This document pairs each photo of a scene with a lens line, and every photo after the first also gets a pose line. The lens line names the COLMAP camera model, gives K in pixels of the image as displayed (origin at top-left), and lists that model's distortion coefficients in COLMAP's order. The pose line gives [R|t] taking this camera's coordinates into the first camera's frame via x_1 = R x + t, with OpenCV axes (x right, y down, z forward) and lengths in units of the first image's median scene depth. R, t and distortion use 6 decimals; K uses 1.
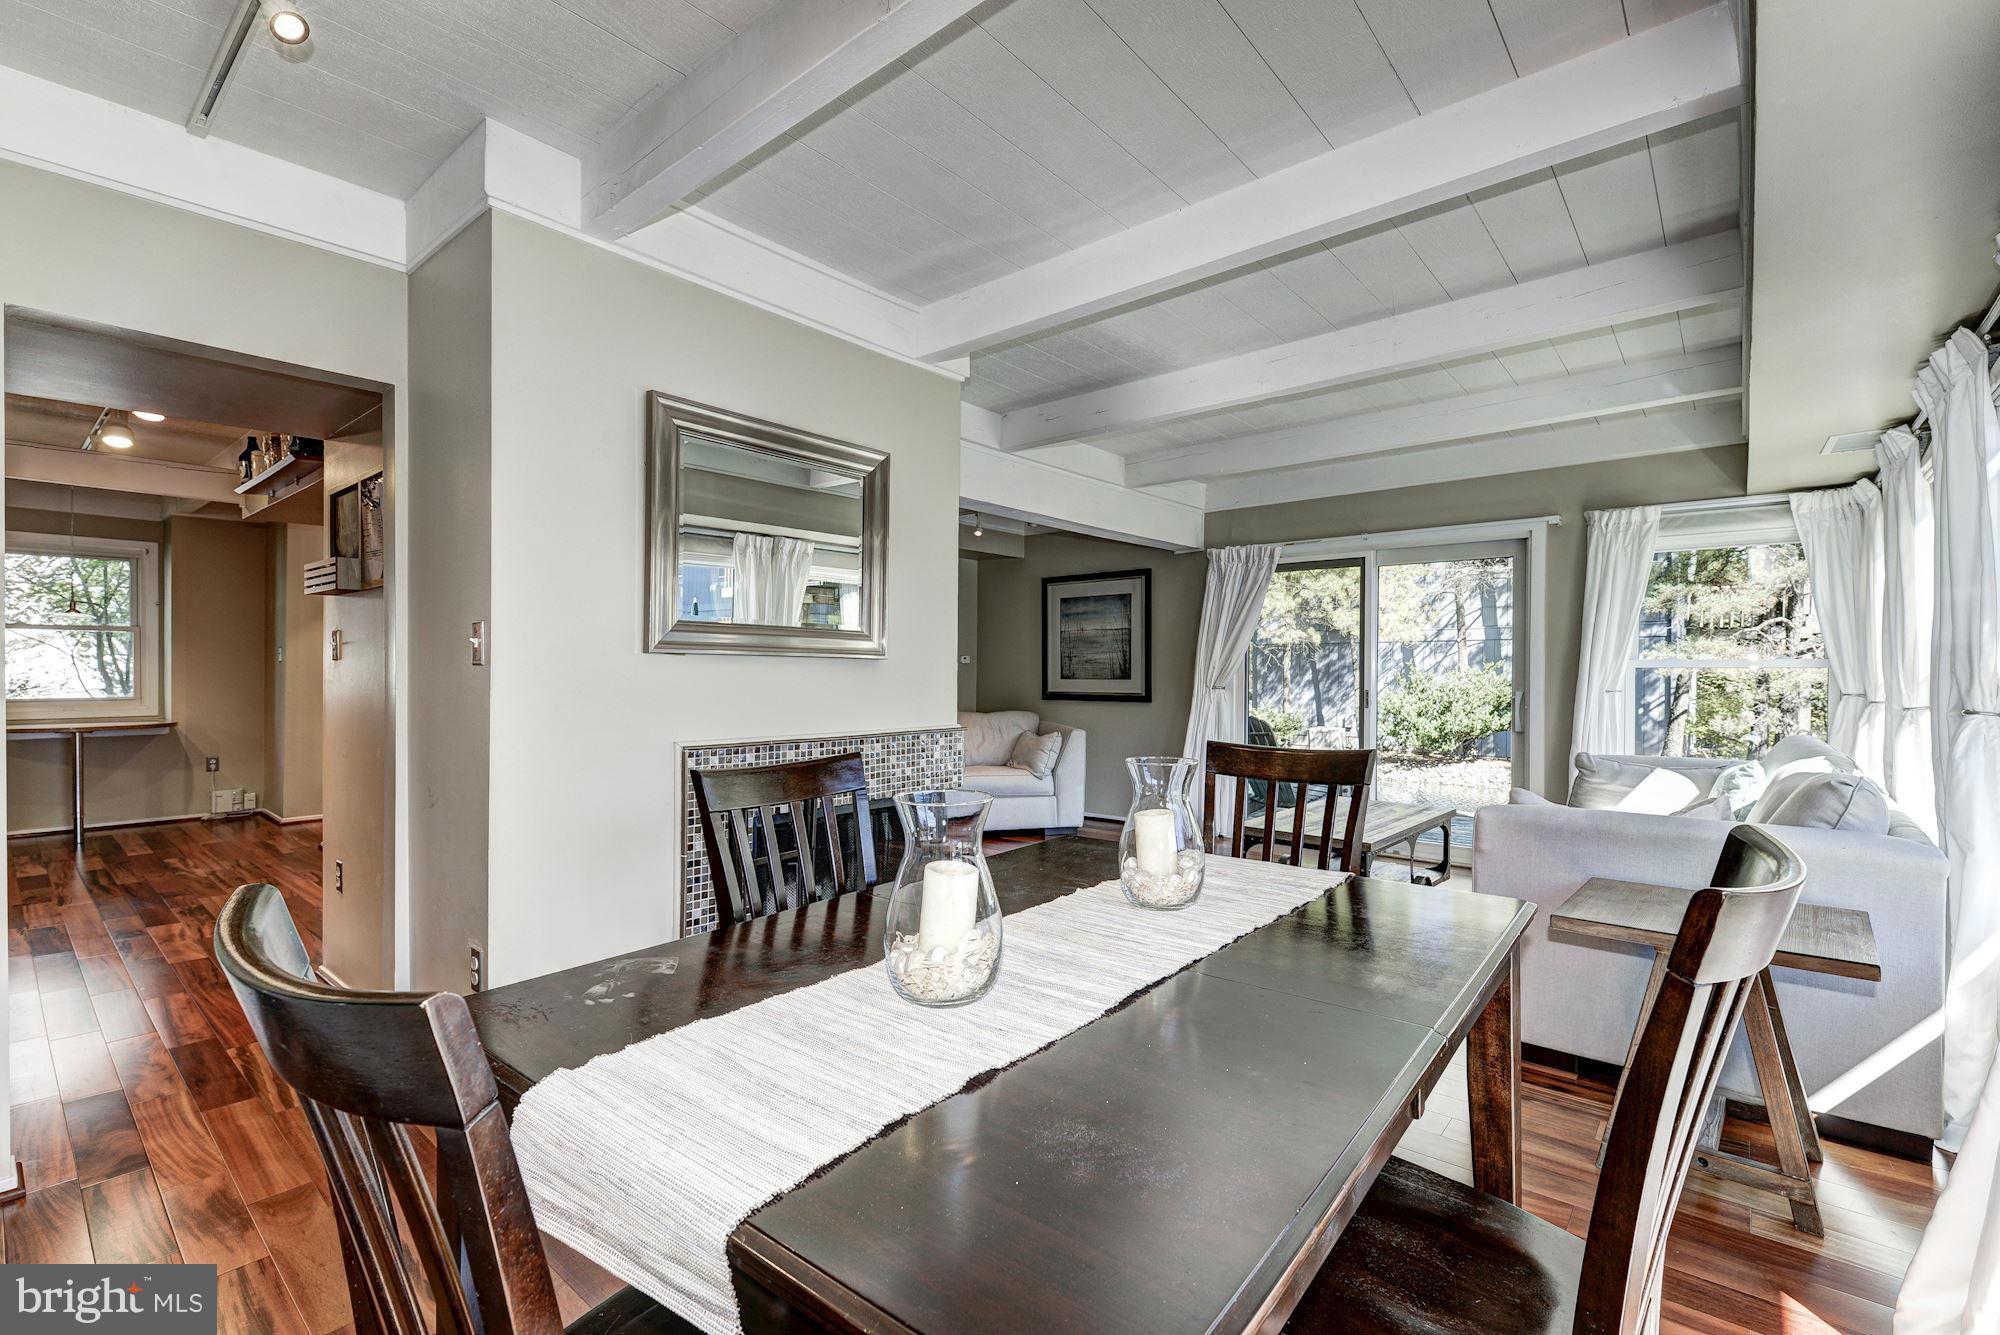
lens RADIAL K [[872.7, 0, 1002.2], [0, 872.7, 685.5], [0, 0, 1]] dist [0.002574, -0.004242]
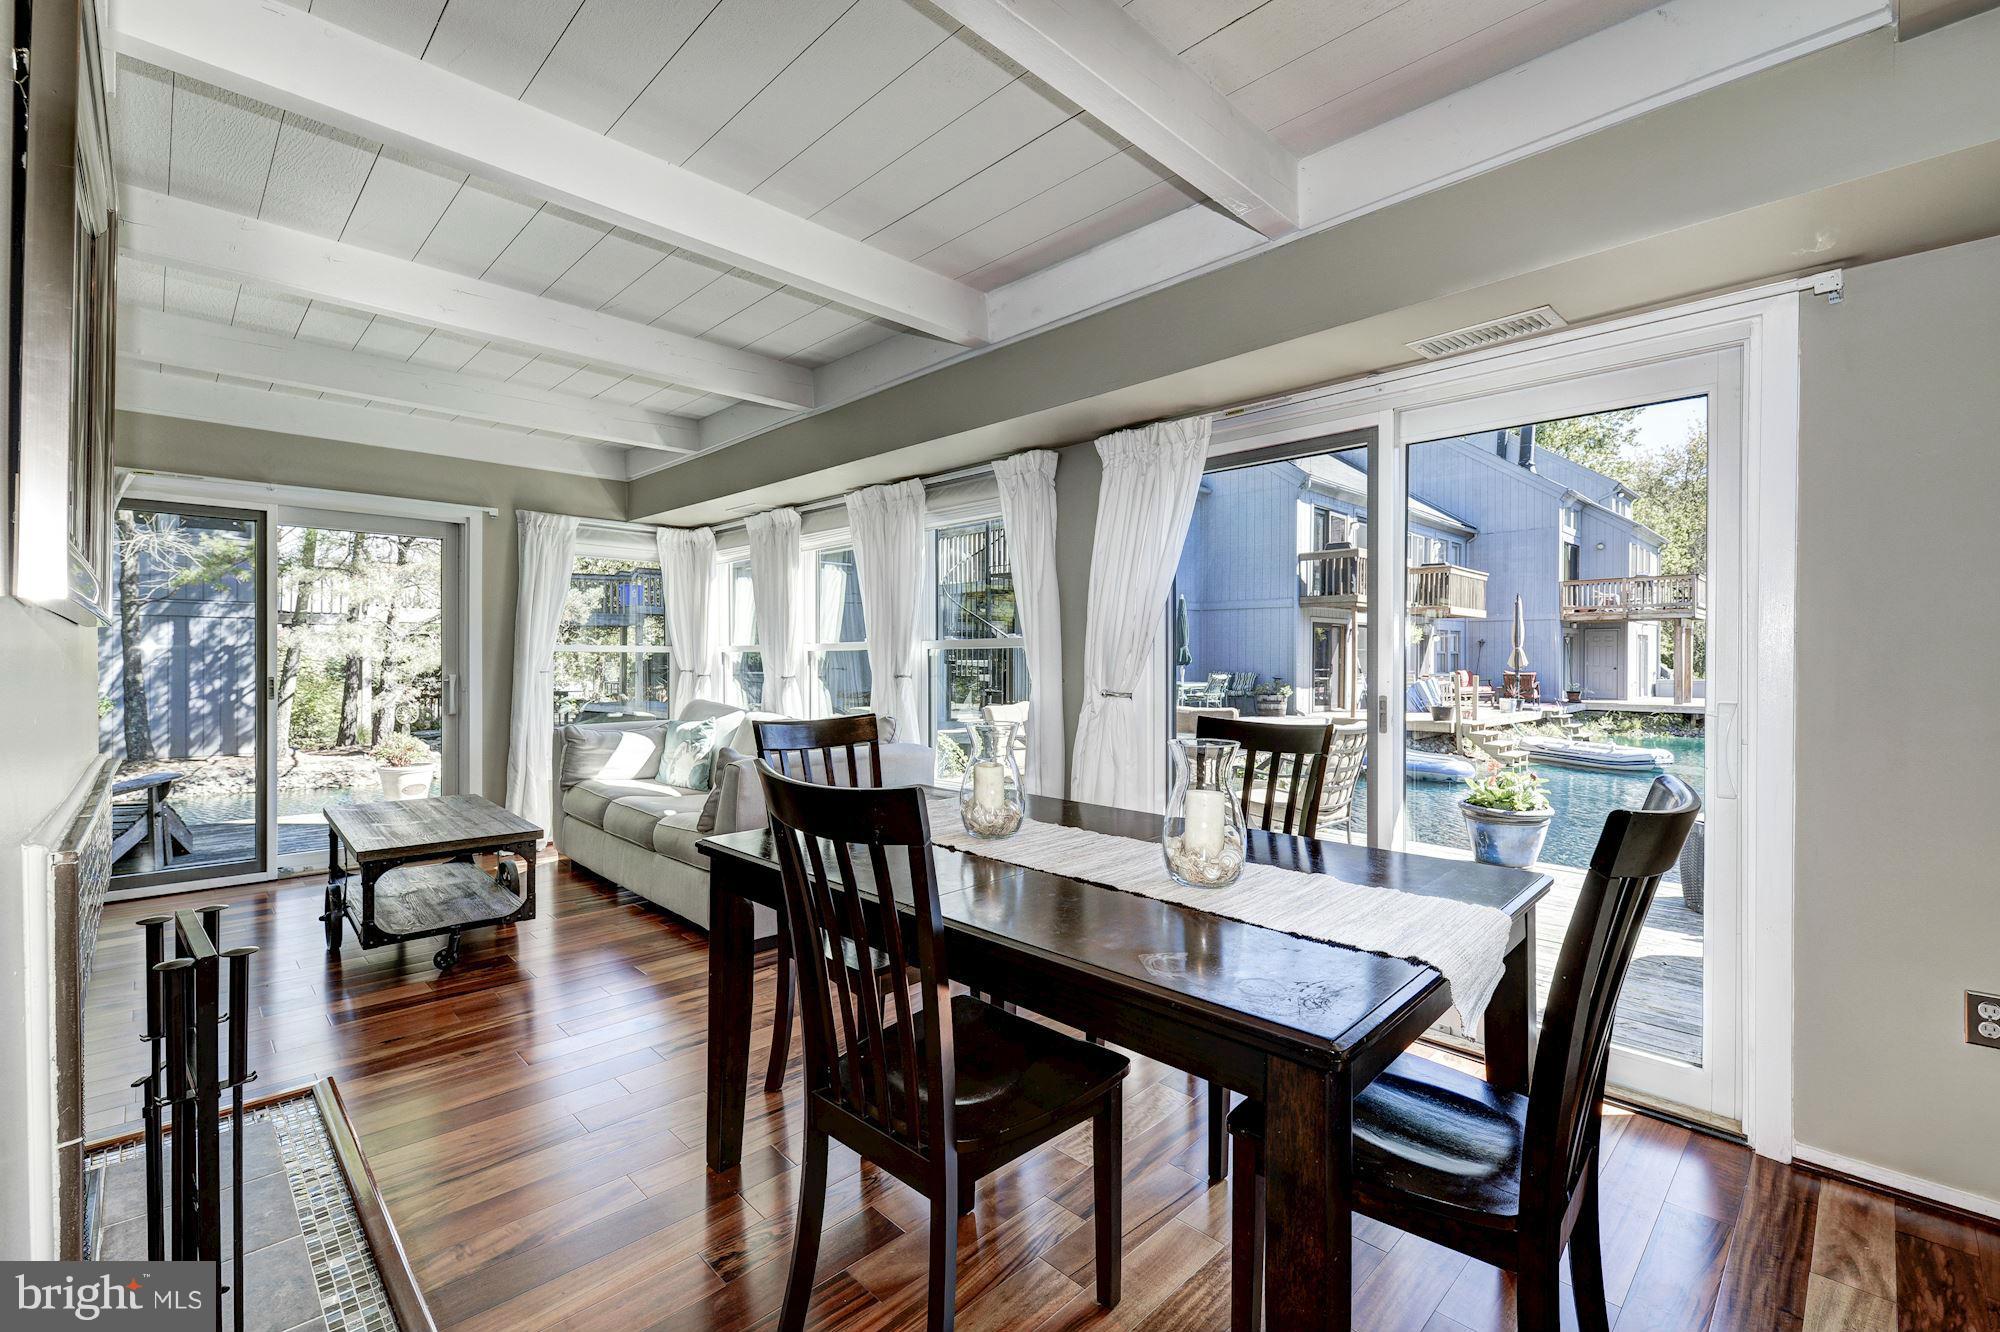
lens RADIAL K [[872.7, 0, 989.5], [0, 872.7, 655.0], [0, 0, 1]] dist [0.002574, -0.004242]
pose [[0.091355, 0.004429, 0.995809, -0.387953], [0.012931, 0.999901, -0.005633, -0.001179], [-0.995734, 0.013392, 0.091289, 0.314470]]
